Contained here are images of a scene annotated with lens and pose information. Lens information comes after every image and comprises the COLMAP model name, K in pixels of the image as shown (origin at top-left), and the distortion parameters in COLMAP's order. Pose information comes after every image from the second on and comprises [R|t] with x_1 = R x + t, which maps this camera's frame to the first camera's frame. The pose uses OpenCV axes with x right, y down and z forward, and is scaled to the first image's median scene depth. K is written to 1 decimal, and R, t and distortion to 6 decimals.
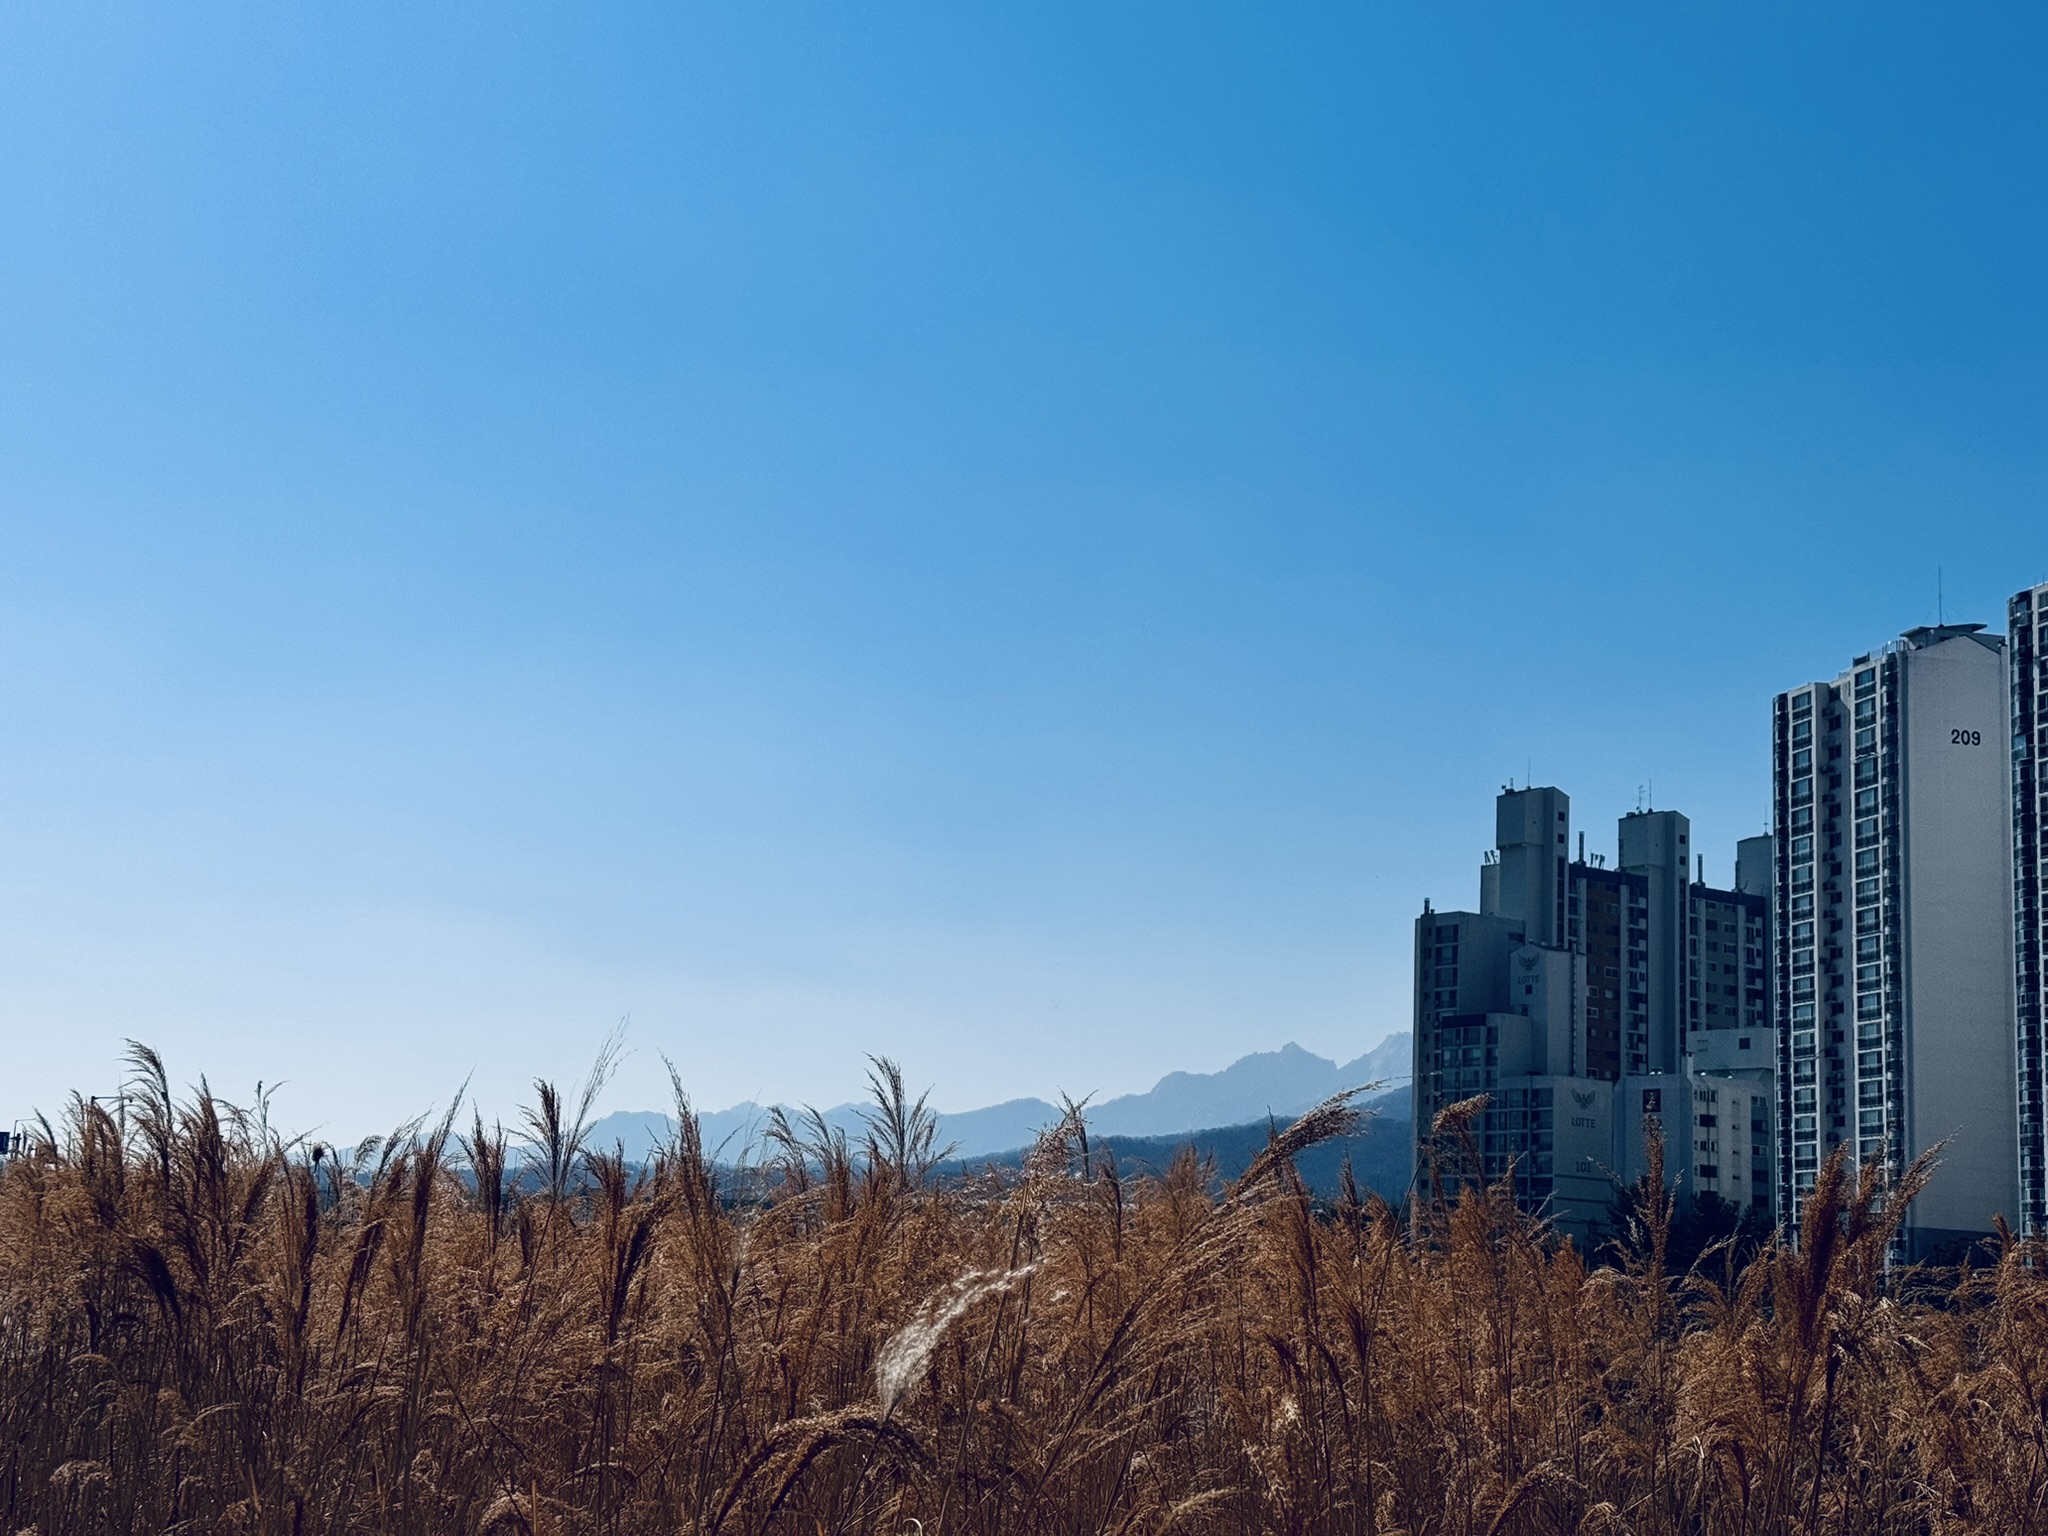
lens RADIAL K [[2875.7, 0, 1023.9], [0, 2875.7, 768.9], [0, 0, 1]] dist [0.105637, 0.000000]
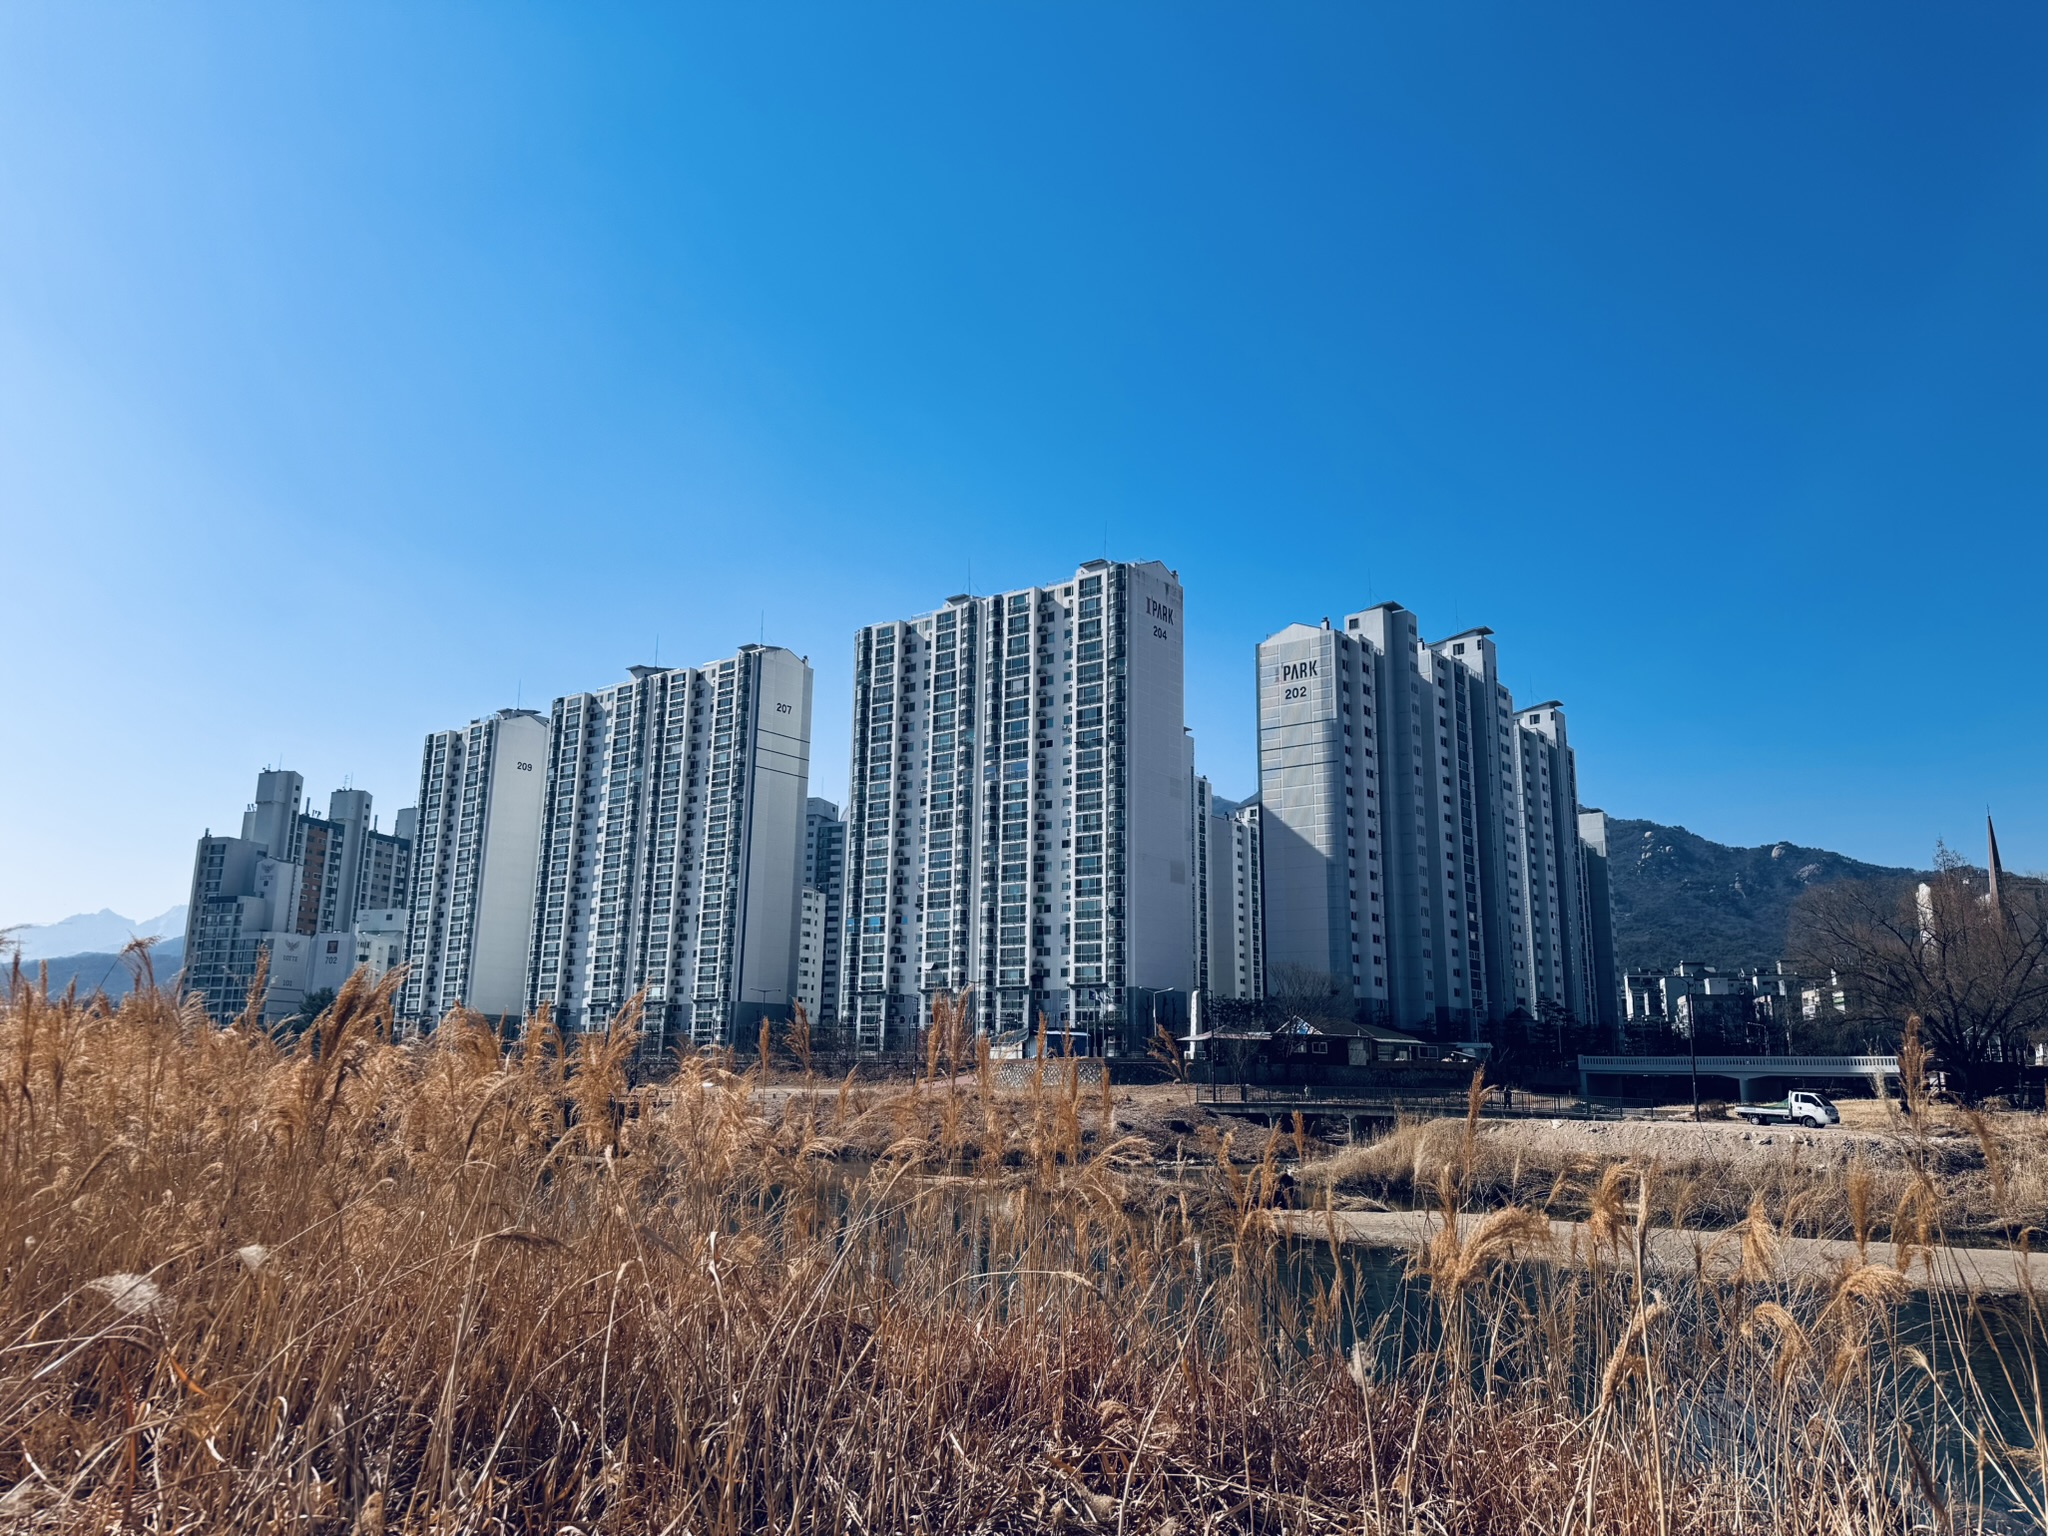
lens RADIAL K [[1410.6, 0, 1028.3], [0, 1410.6, 772.5], [0, 0, 1]] dist [0.004452, -0.001687]
pose [[0.777201, 0.097251, 0.621692, -0.111601], [-0.089187, 0.995036, -0.044156, 0.073722], [-0.622900, -0.021128, 0.782016, 0.416442]]
